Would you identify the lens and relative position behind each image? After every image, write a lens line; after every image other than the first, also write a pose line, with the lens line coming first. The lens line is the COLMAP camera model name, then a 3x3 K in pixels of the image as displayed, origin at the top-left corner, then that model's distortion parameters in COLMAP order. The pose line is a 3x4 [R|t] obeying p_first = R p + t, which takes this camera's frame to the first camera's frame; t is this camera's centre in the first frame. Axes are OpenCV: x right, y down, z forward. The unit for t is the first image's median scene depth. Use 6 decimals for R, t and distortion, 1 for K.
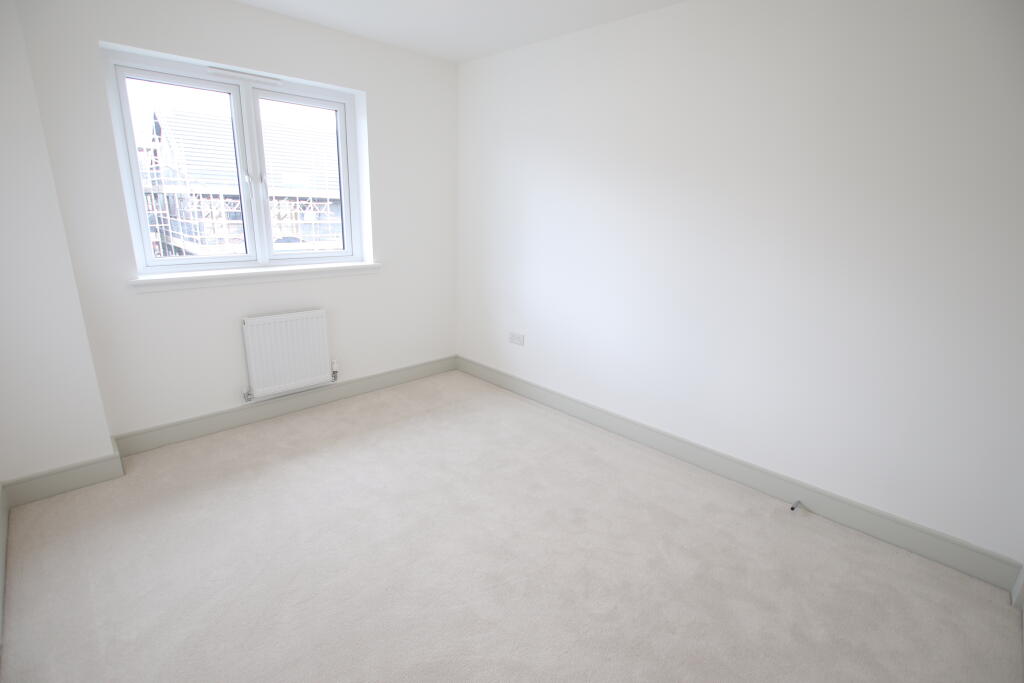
lens RADIAL K [[469.6, 0, 506.4], [0, 469.6, 337.2], [0, 0, 1]] dist [-0.006899, -0.001127]
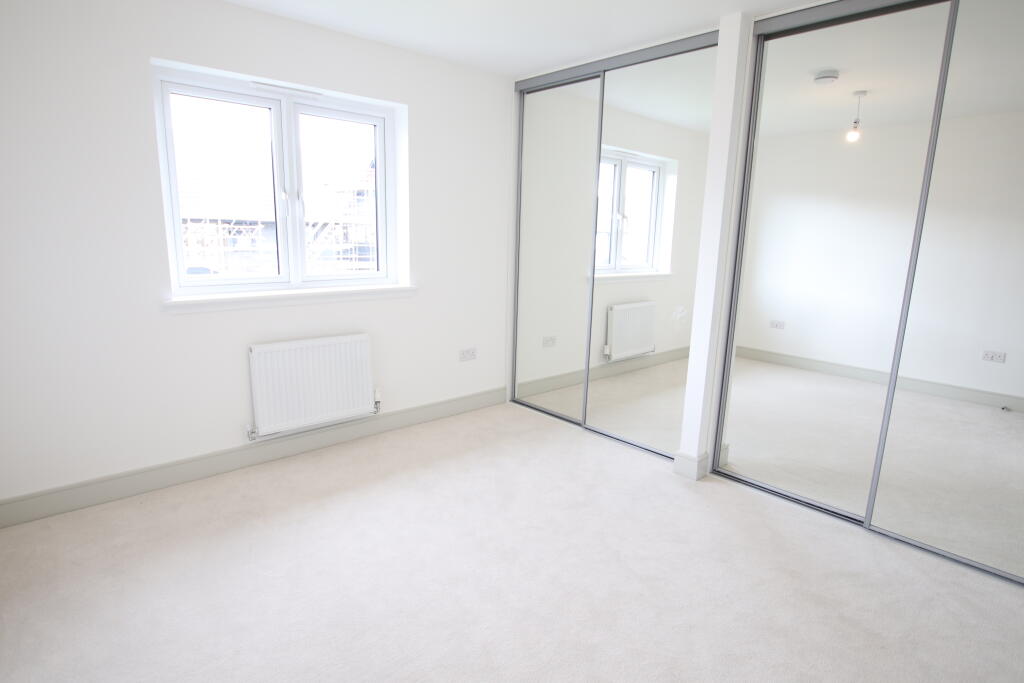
lens RADIAL K [[570.1, 0, 485.9], [0, 570.1, 337.2], [0, 0, 1]] dist [-0.011620, 0.000116]
pose [[0.999657, 0.010329, -0.024081, -0.117088], [-0.012131, 0.997040, -0.075927, 0.026289], [0.023225, 0.076193, 0.996823, -0.108384]]
